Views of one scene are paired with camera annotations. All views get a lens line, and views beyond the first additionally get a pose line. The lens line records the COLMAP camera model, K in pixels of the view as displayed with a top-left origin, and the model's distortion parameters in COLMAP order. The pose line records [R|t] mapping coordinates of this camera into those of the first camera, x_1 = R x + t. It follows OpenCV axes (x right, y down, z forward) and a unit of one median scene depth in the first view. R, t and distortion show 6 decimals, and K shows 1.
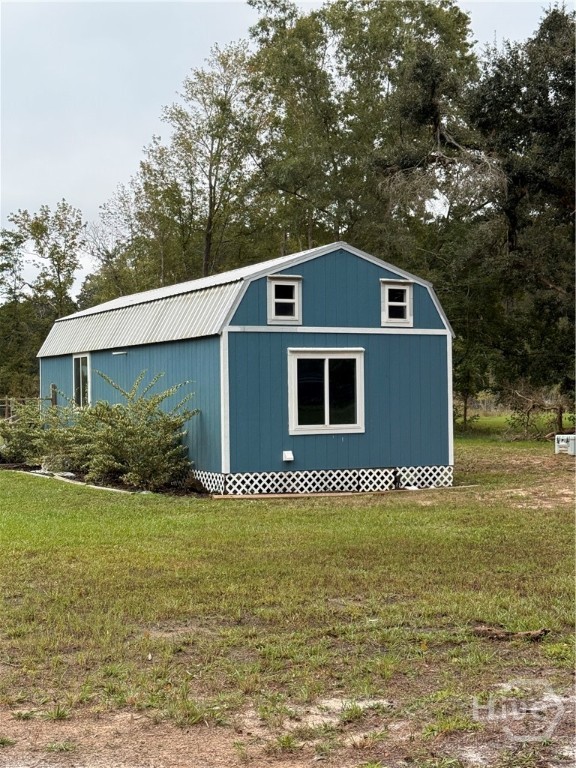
lens RADIAL K [[1217.3, 0, 285.4], [0, 1217.3, 385.4], [0, 0, 1]] dist [0.135793, 0.000000]
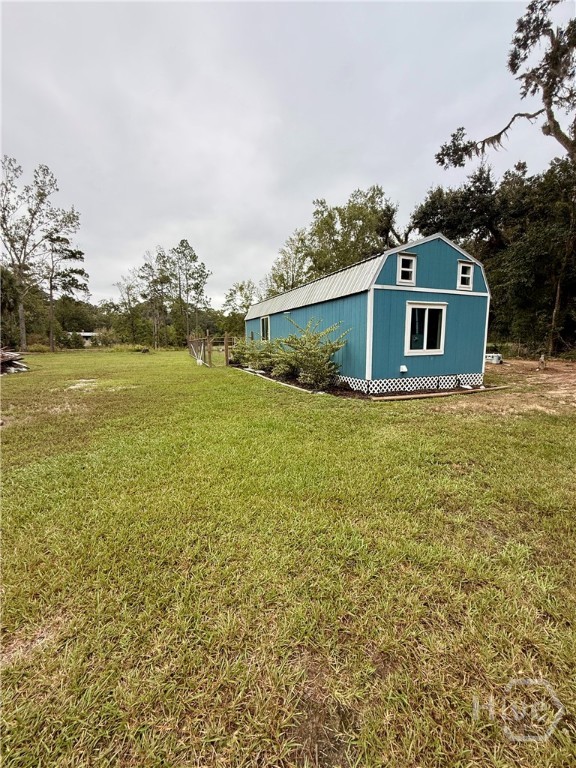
lens RADIAL K [[304.5, 0, 286.4], [0, 304.5, 376.1], [0, 0, 1]] dist [-0.000929, -0.000002]
pose [[0.998782, 0.008159, -0.048668, -0.127945], [-0.002066, 0.992287, 0.123945, 0.016837], [0.049304, -0.123693, 0.991095, 0.562190]]
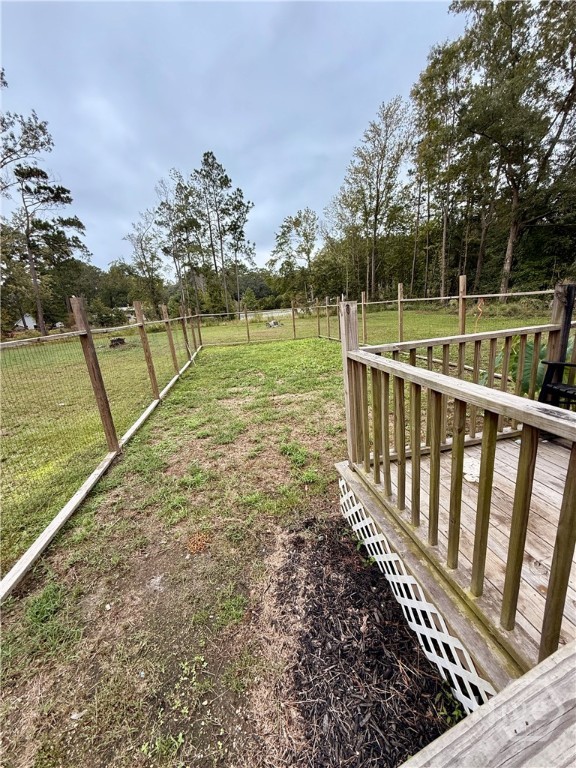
lens RADIAL K [[304.5, 0, 289.4], [0, 304.5, 383.6], [0, 0, 1]] dist [-0.000929, -0.000002]
pose [[0.972166, -0.014226, -0.233862, -0.315992], [0.077638, 0.961319, 0.264267, 0.016413], [0.221056, -0.275068, 0.935666, 1.403040]]
